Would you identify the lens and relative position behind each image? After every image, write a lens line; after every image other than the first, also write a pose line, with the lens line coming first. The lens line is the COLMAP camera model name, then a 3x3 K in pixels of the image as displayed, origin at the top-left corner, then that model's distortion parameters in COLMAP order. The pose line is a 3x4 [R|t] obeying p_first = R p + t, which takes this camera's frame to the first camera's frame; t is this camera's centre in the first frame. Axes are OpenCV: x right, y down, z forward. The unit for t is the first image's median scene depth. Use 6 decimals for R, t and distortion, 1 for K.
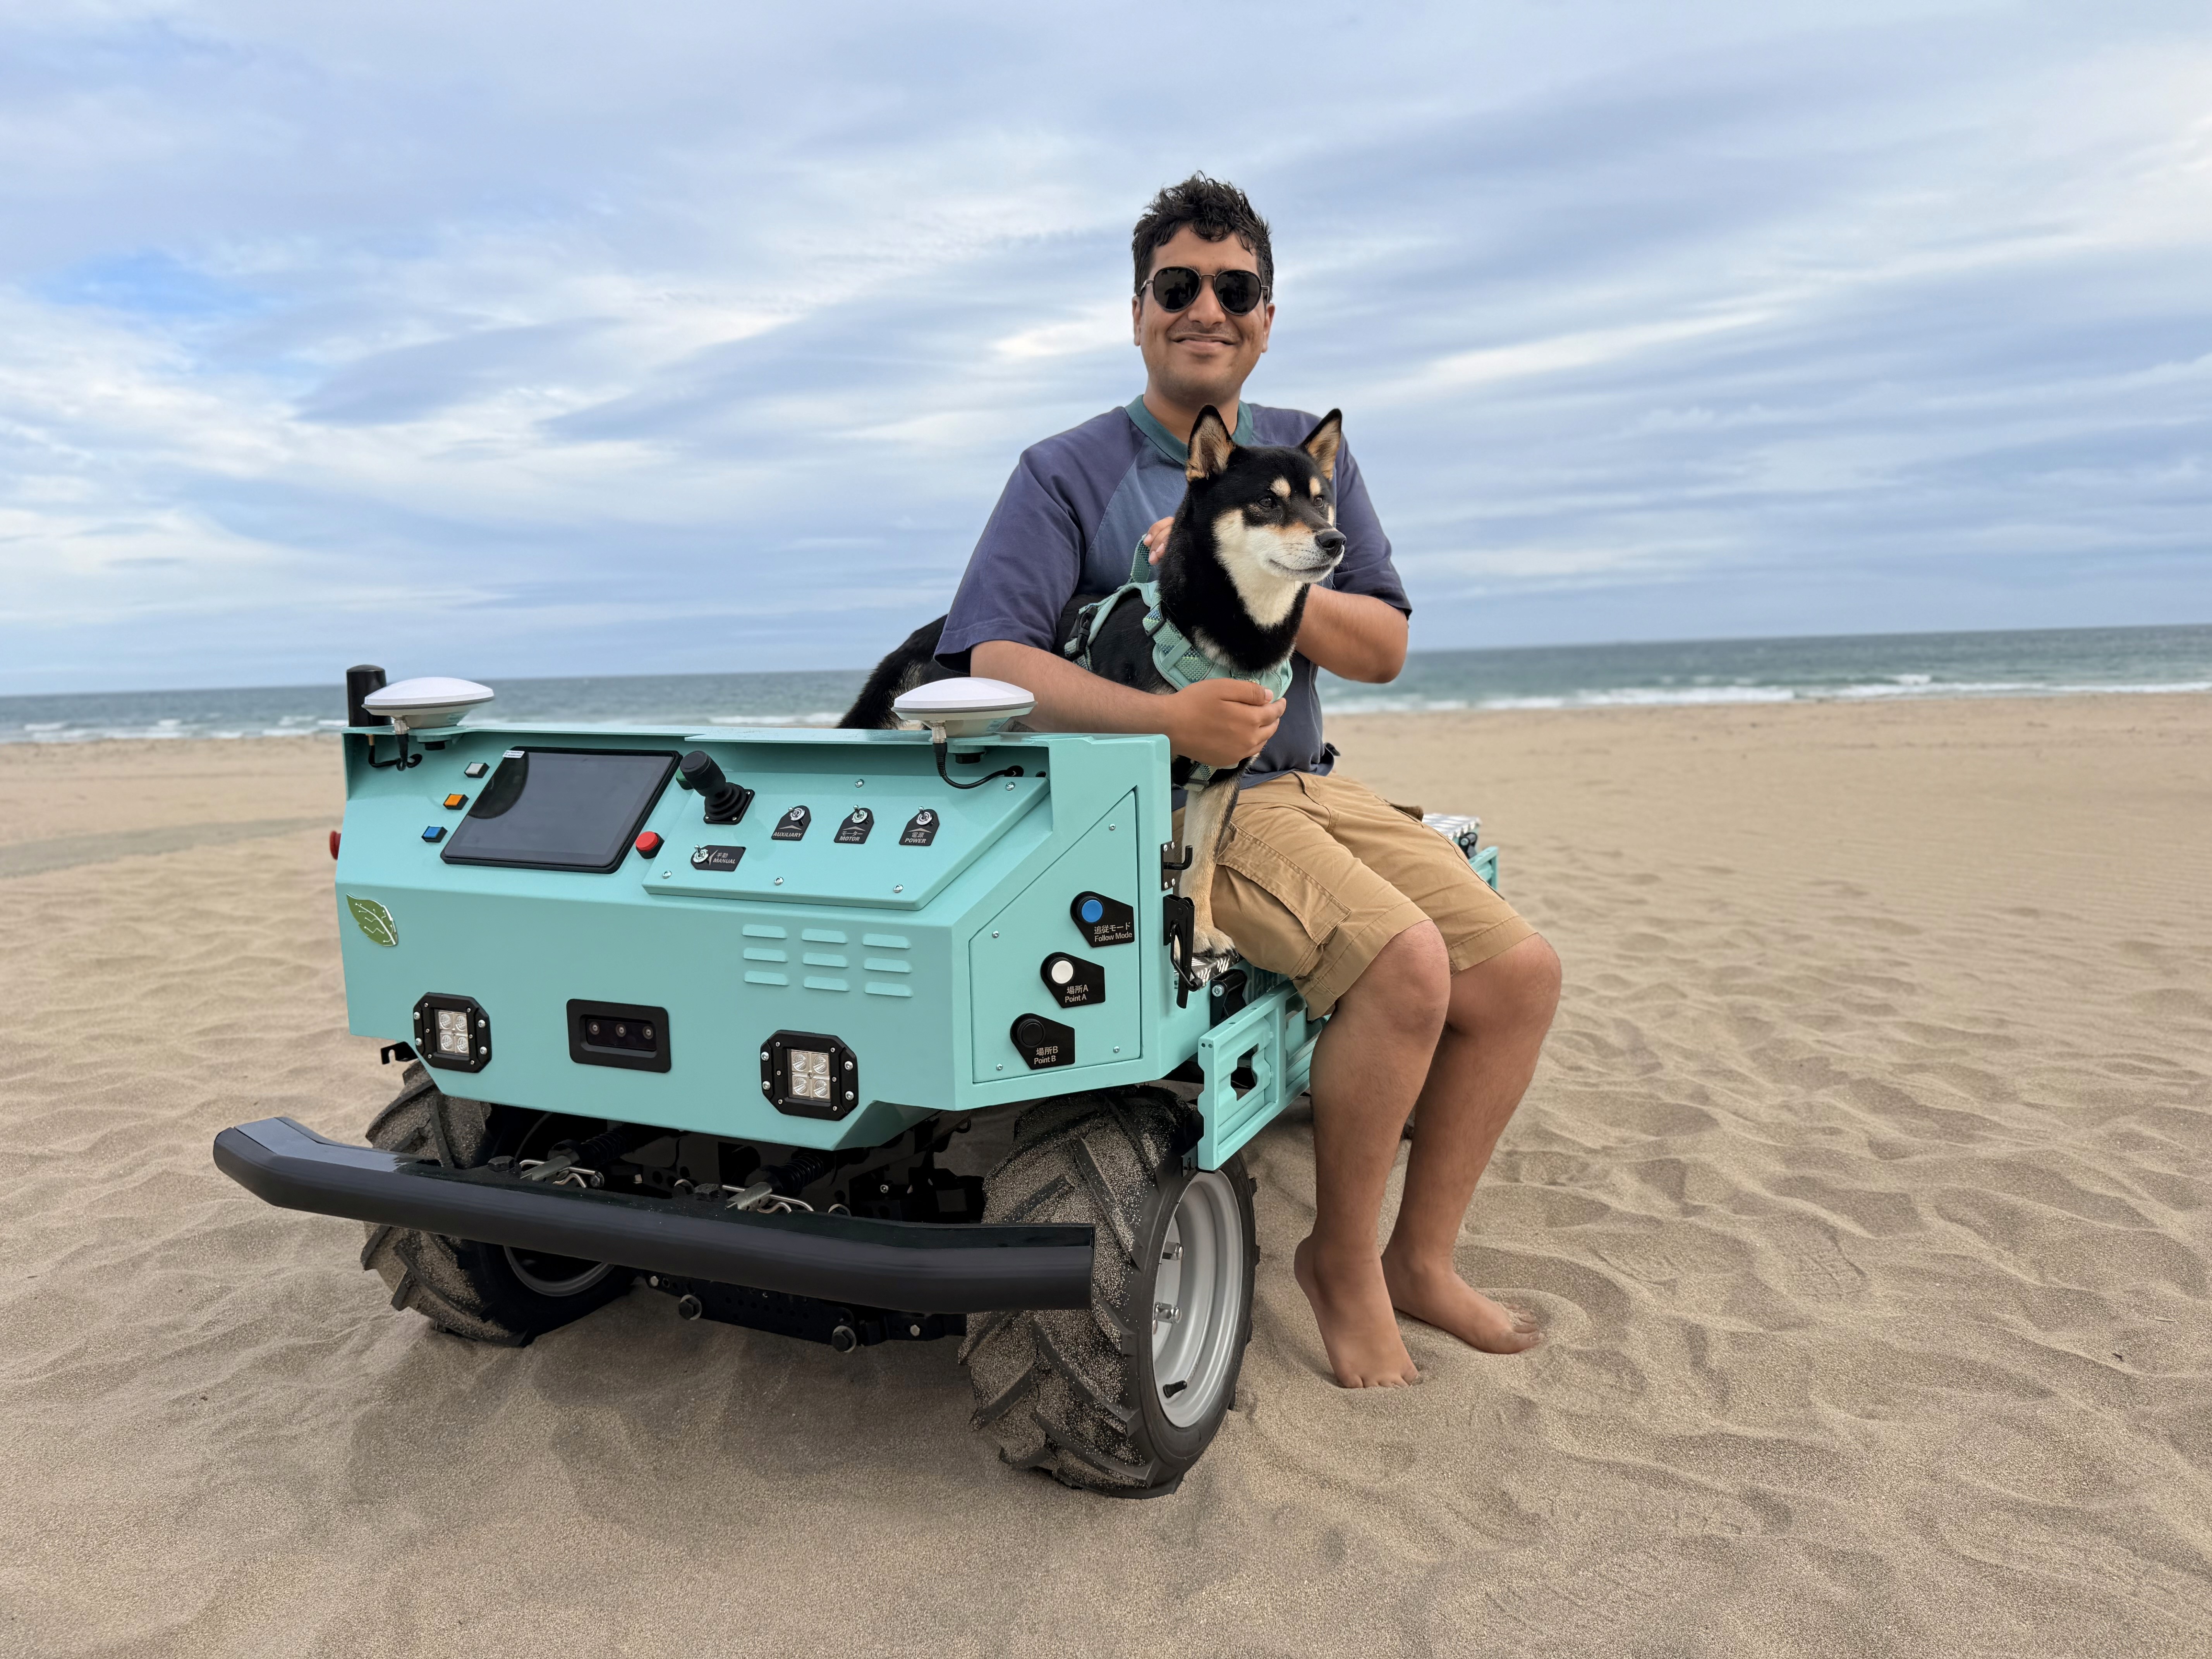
lens RADIAL K [[1549.0, 0, 1107.5], [0, 1549.0, 864.0], [0, 0, 1]] dist [0.155833, -0.244487]
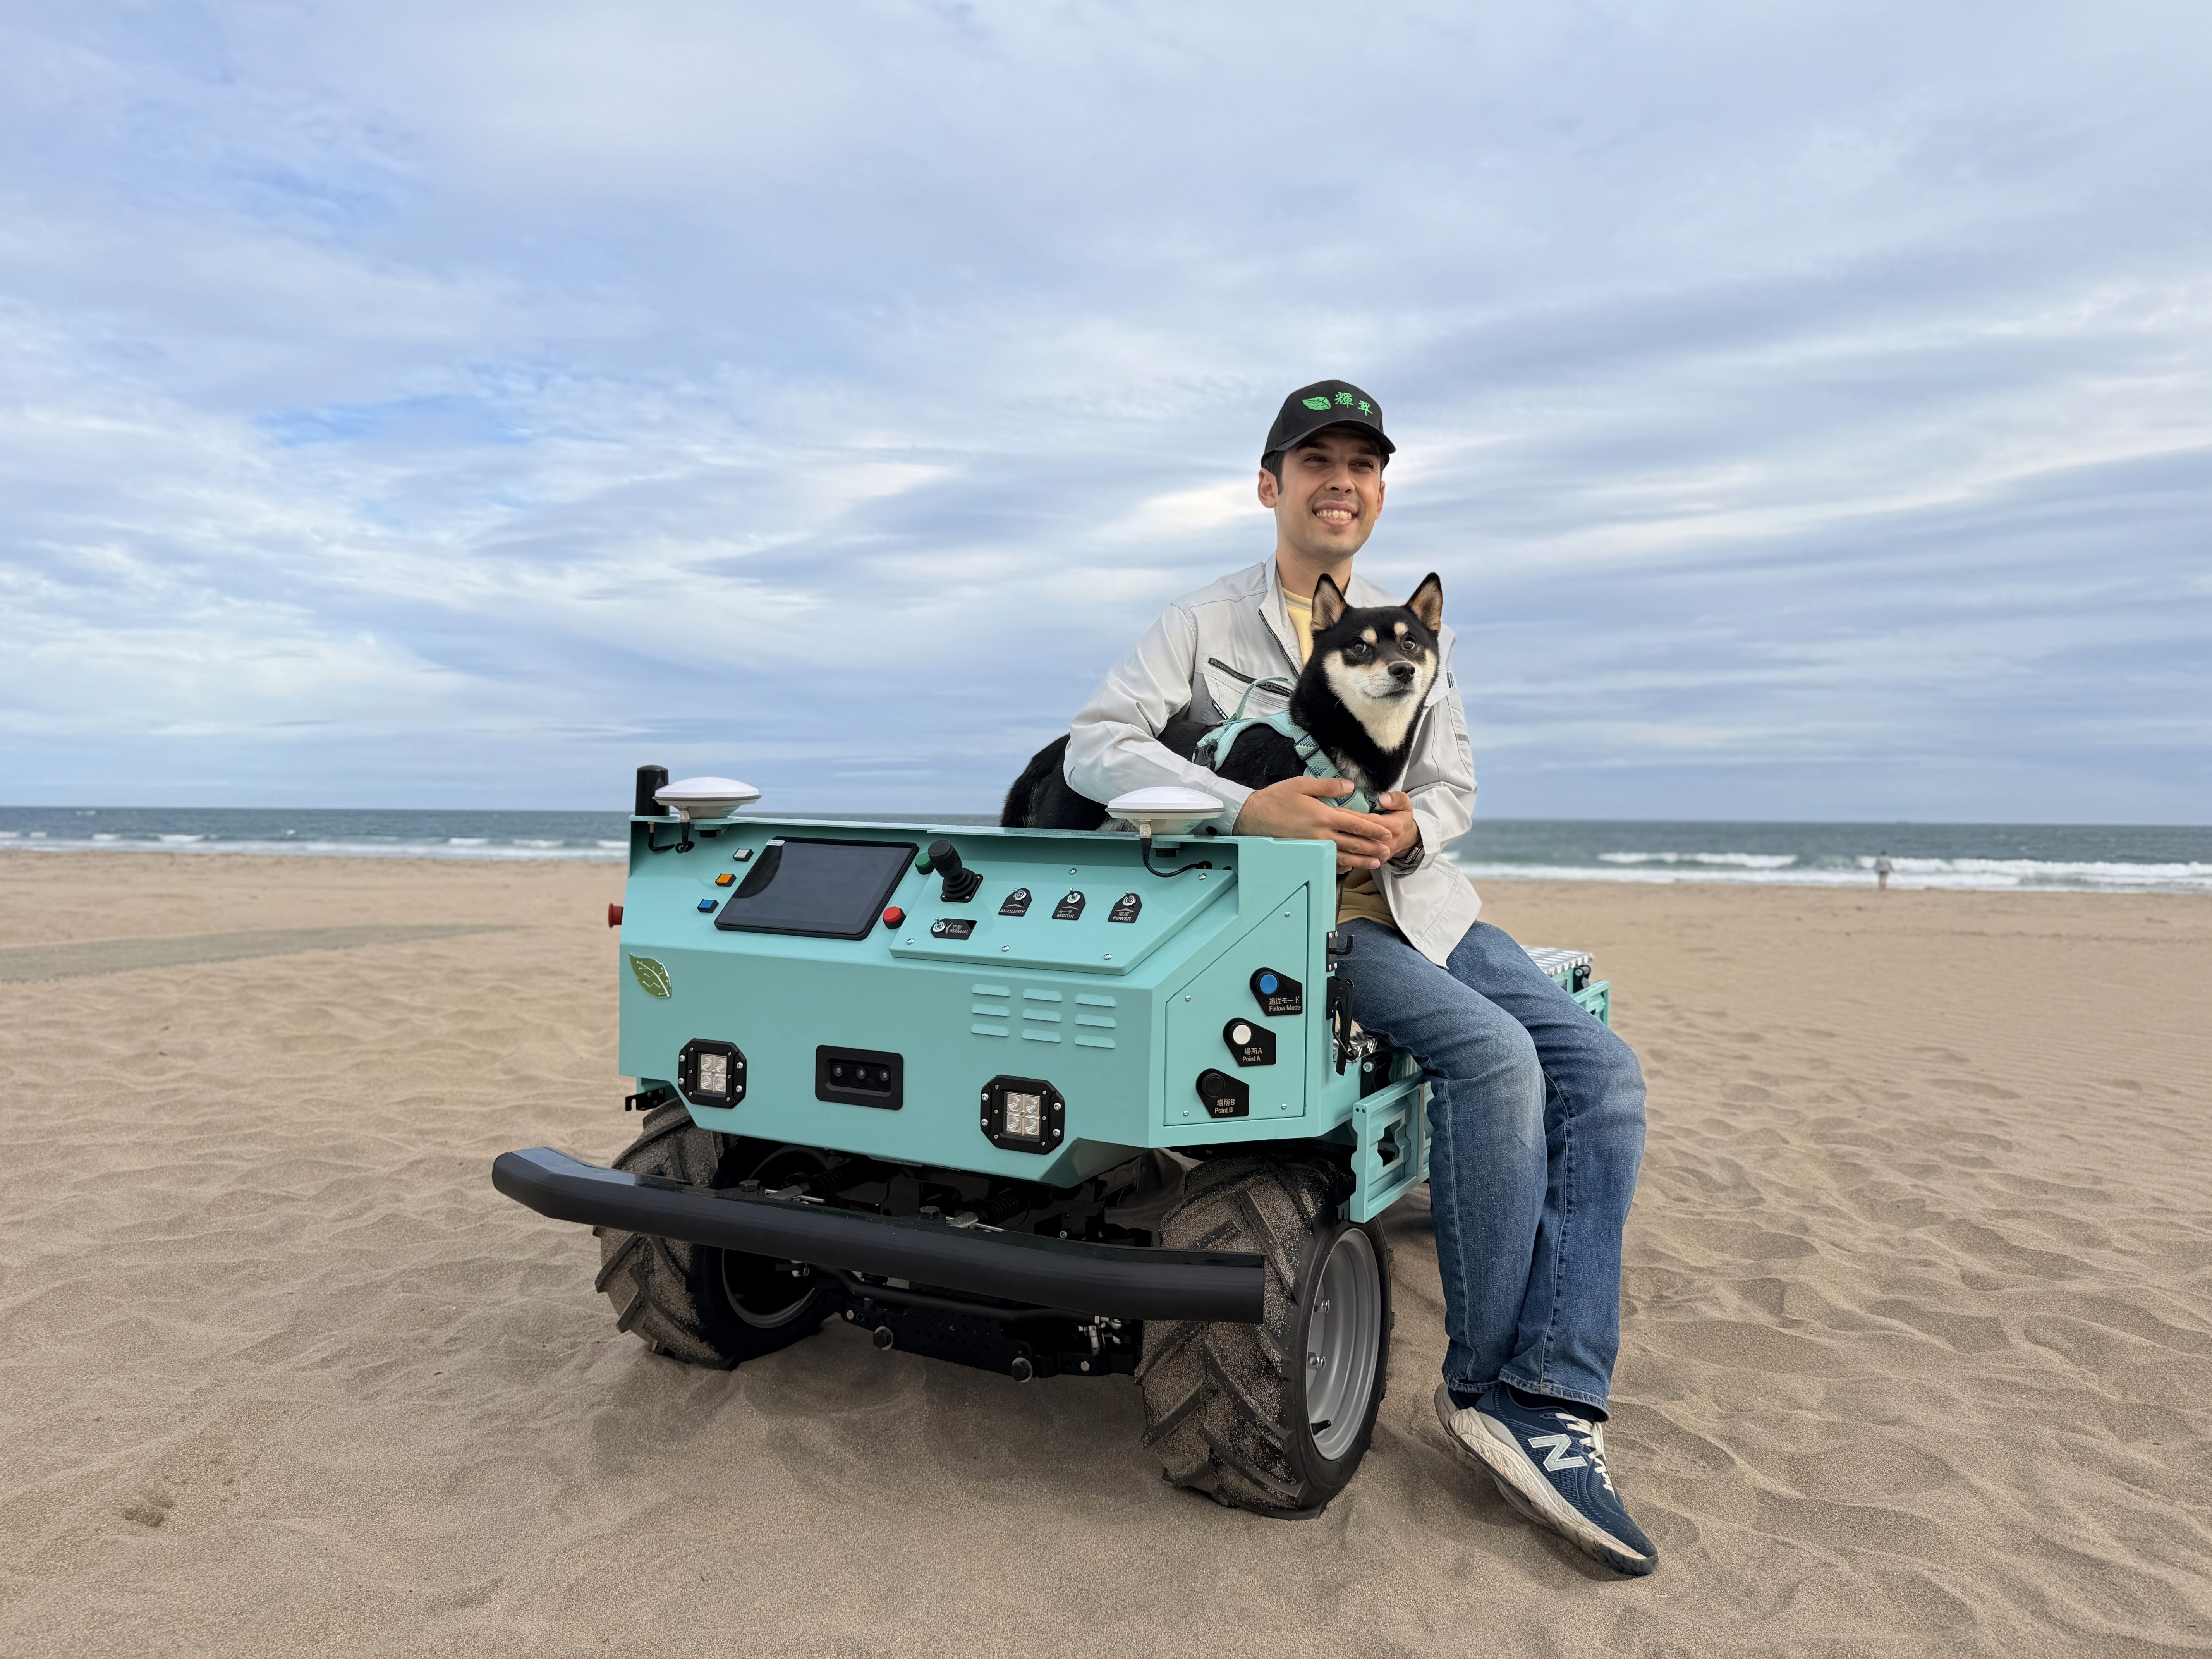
lens RADIAL K [[1572.7, 0, 1108.4], [0, 1572.7, 797.0], [0, 0, 1]] dist [0.088289, -0.120668]
pose [[0.997744, 0.038749, -0.054828, -0.059585], [-0.046016, 0.989338, -0.138178, 0.050721], [0.048889, 0.140389, 0.988889, -0.181459]]
